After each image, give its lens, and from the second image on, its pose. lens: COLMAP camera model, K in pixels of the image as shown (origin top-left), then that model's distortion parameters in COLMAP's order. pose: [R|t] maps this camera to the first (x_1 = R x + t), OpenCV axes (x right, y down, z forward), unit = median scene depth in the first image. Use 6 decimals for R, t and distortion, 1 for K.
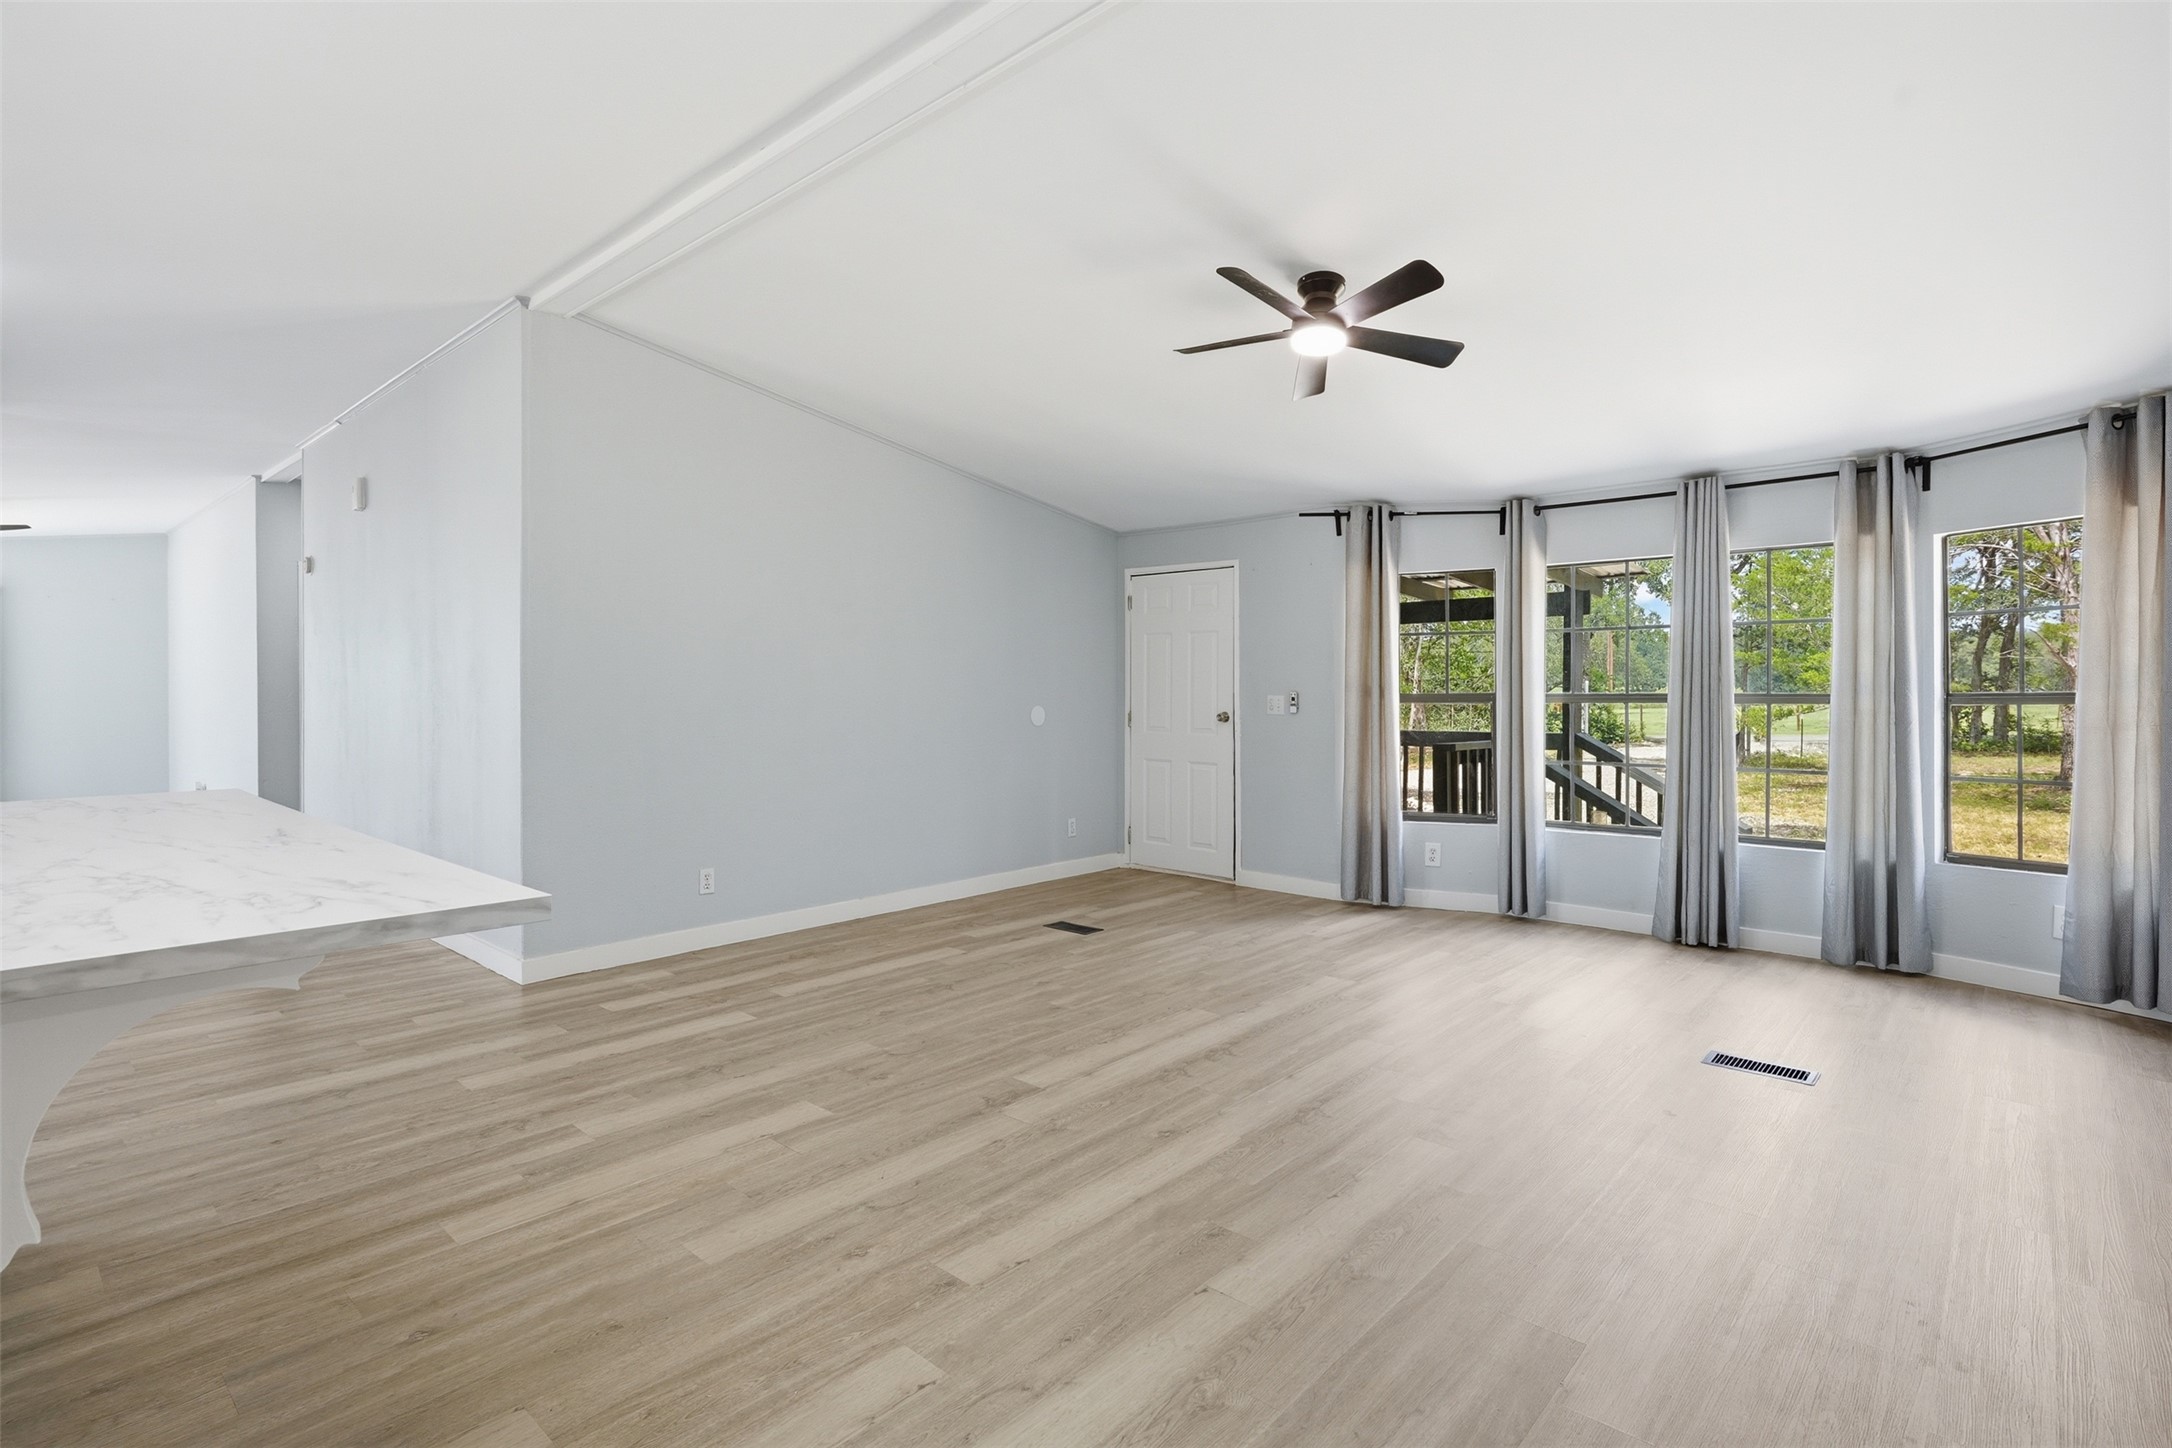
lens RADIAL K [[1041.9, 0, 1080.7], [0, 1041.9, 700.0], [0, 0, 1]] dist [-0.000186, 0.000468]
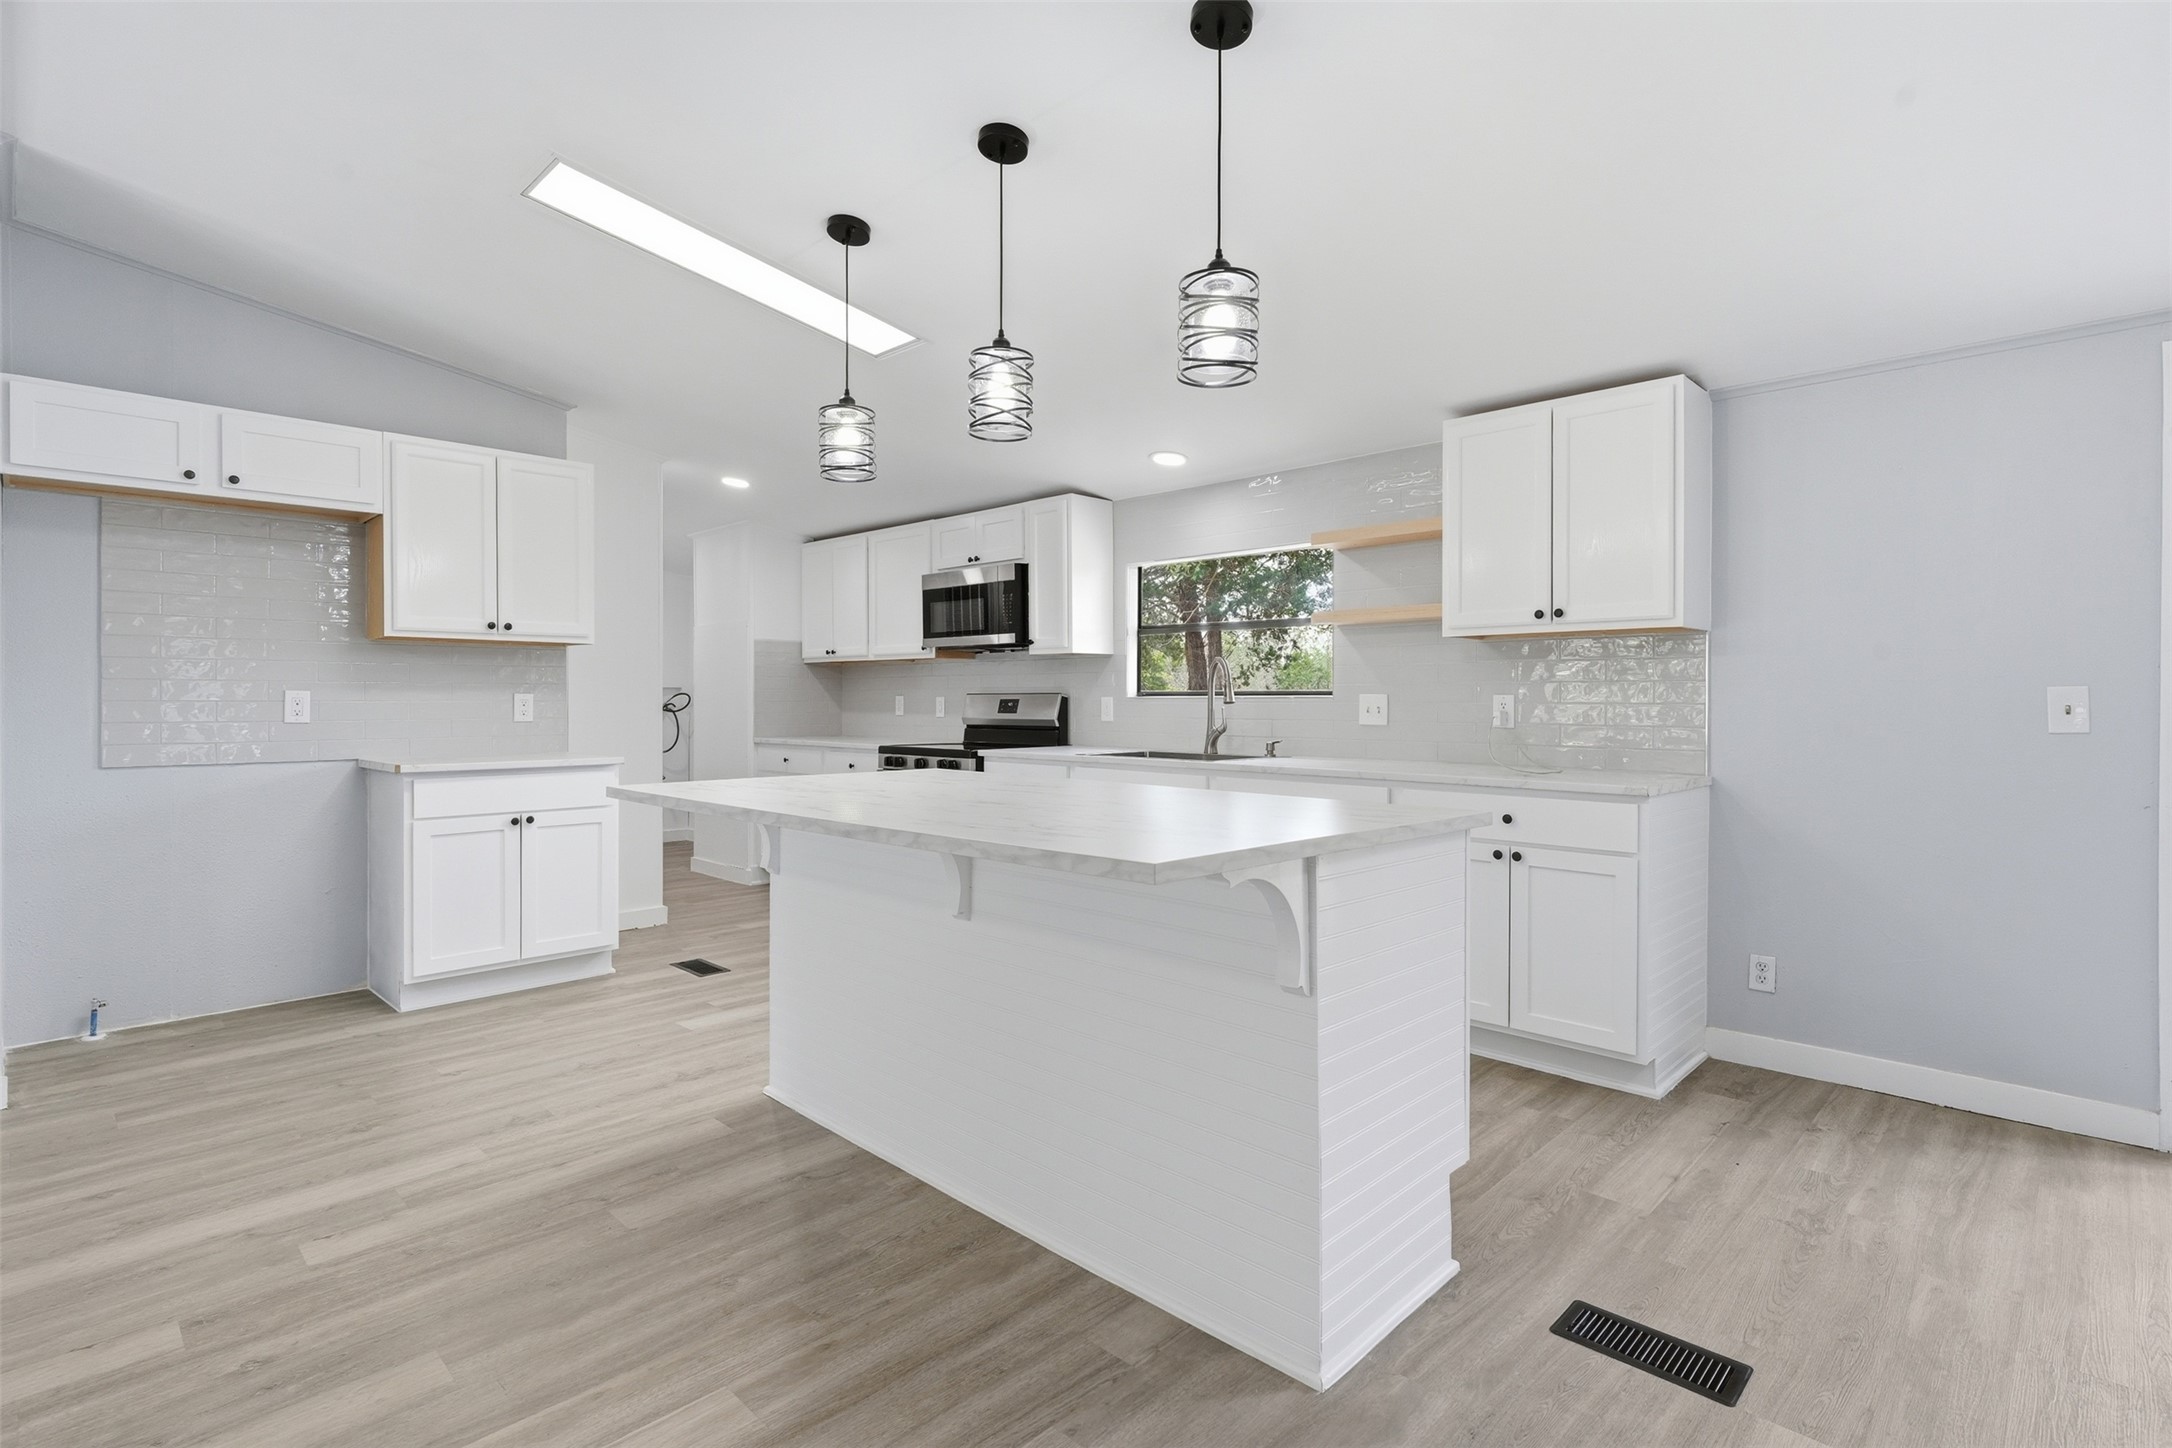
lens RADIAL K [[1041.9, 0, 1080.7], [0, 1041.9, 700.0], [0, 0, 1]] dist [-0.000186, 0.000468]
pose [[-0.999302, -0.000857, 0.037349, -0.524447], [-0.000654, 0.999985, 0.005433, -0.005524], [-0.037353, 0.005405, -0.999288, 1.043618]]
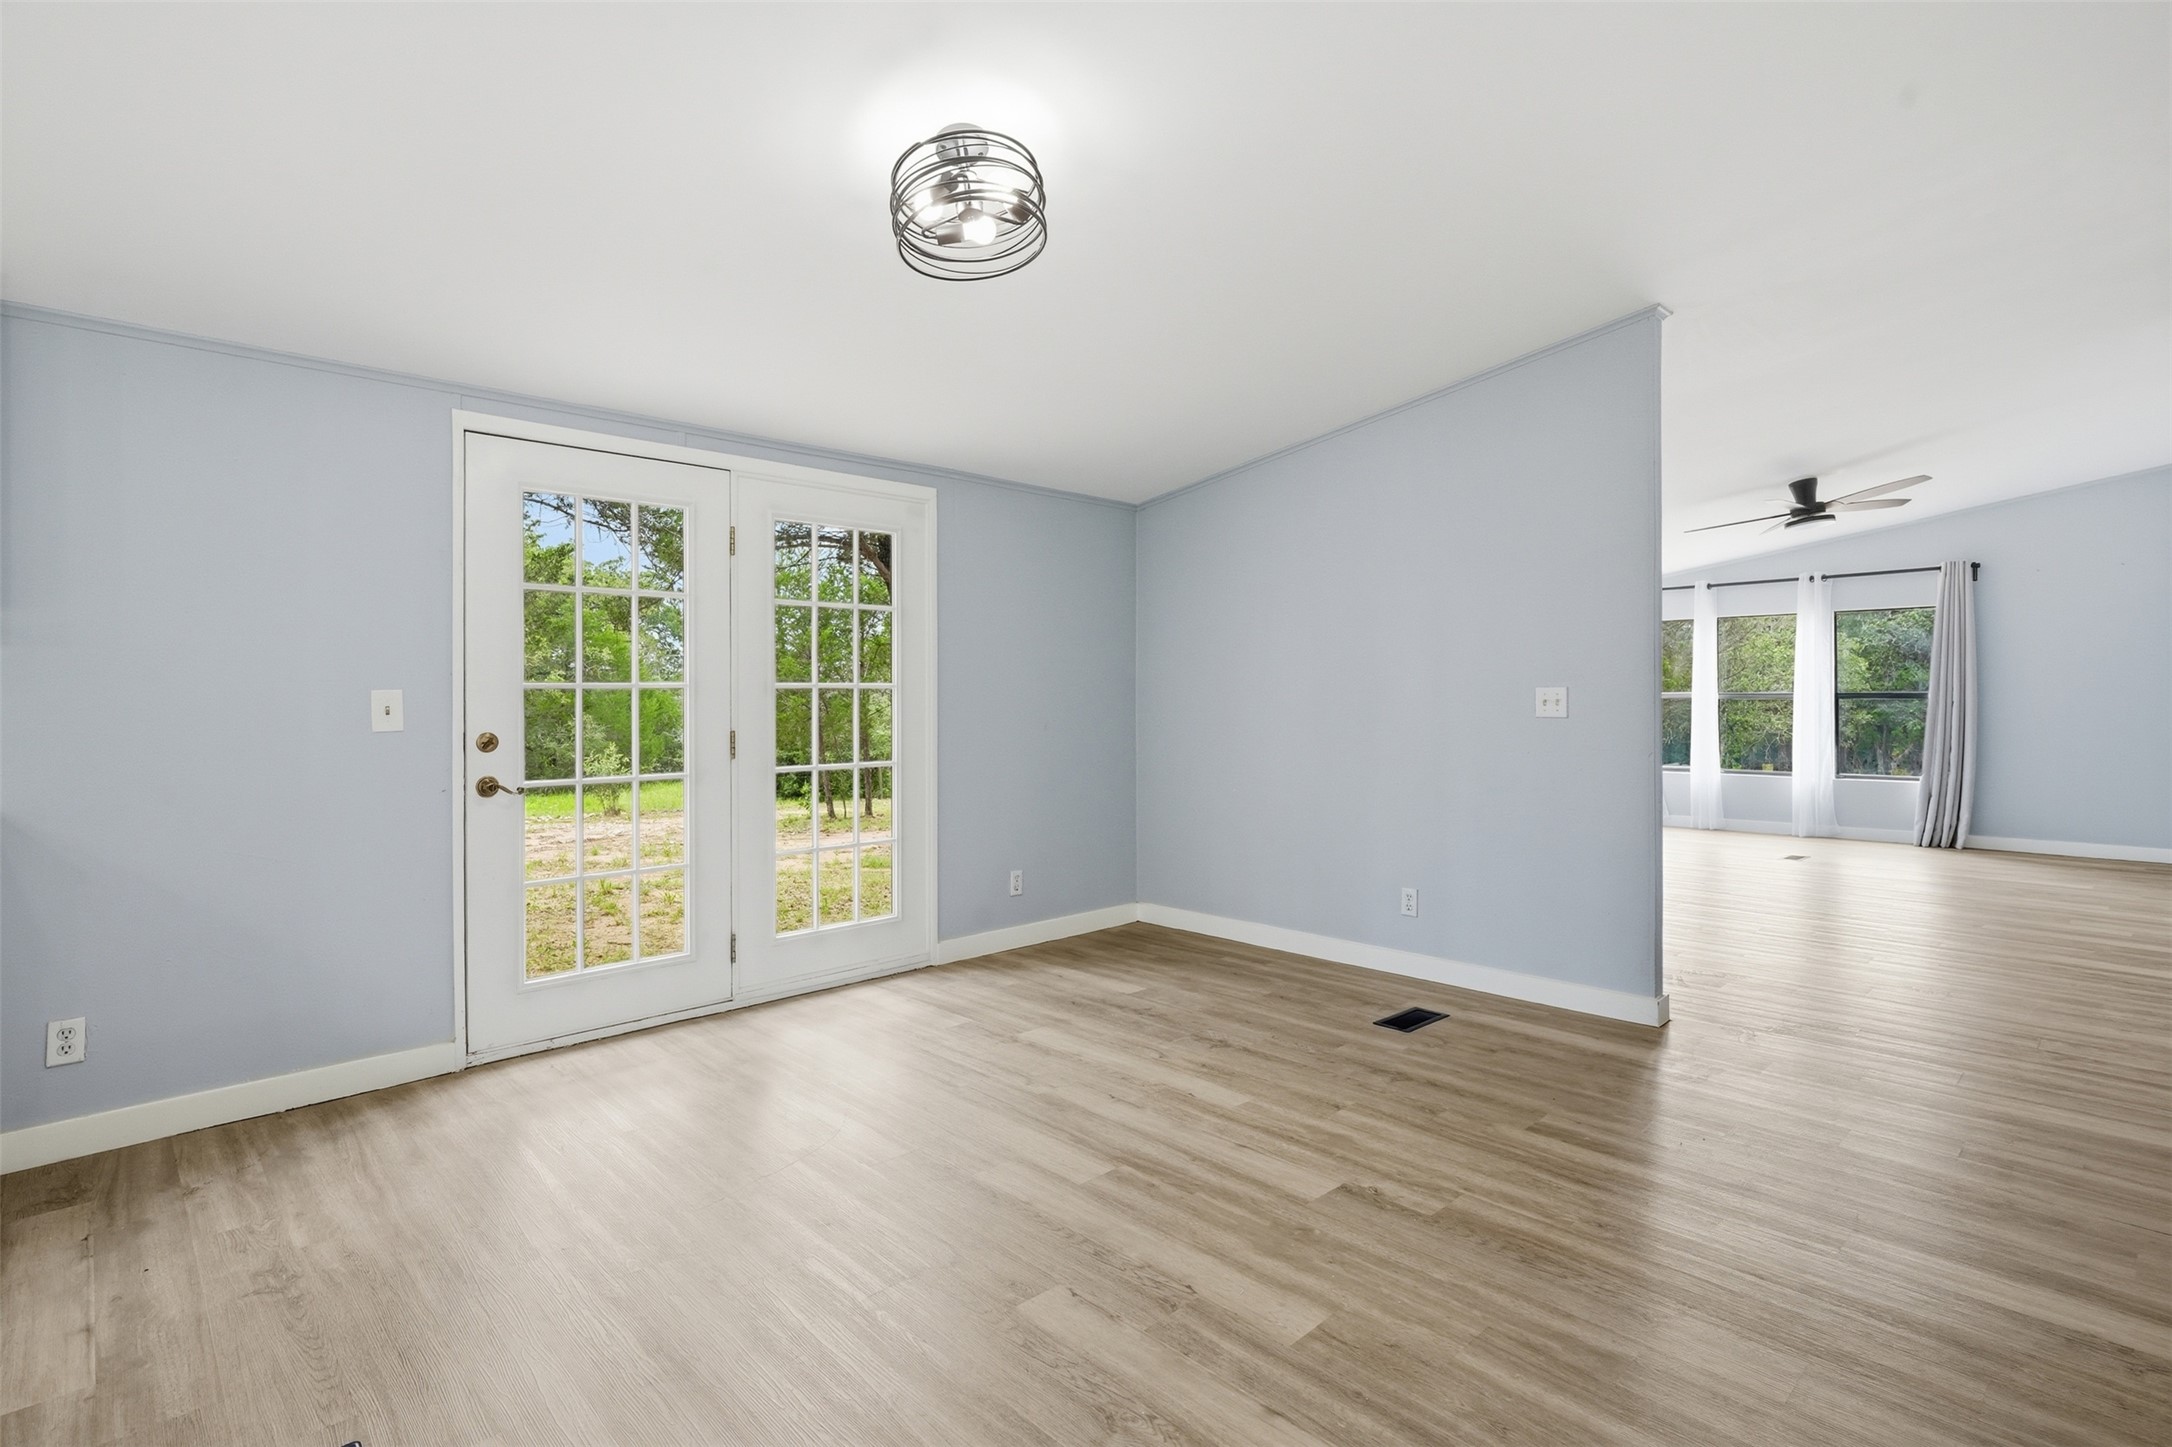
lens RADIAL K [[1041.9, 0, 1080.7], [0, 1041.9, 699.5], [0, 0, 1]] dist [-0.000186, 0.000468]
pose [[-0.070539, -0.000079, -0.997509, -0.404736], [0.000183, 1.000000, -0.000093, -0.004018], [0.997509, -0.000190, -0.070539, 0.884033]]
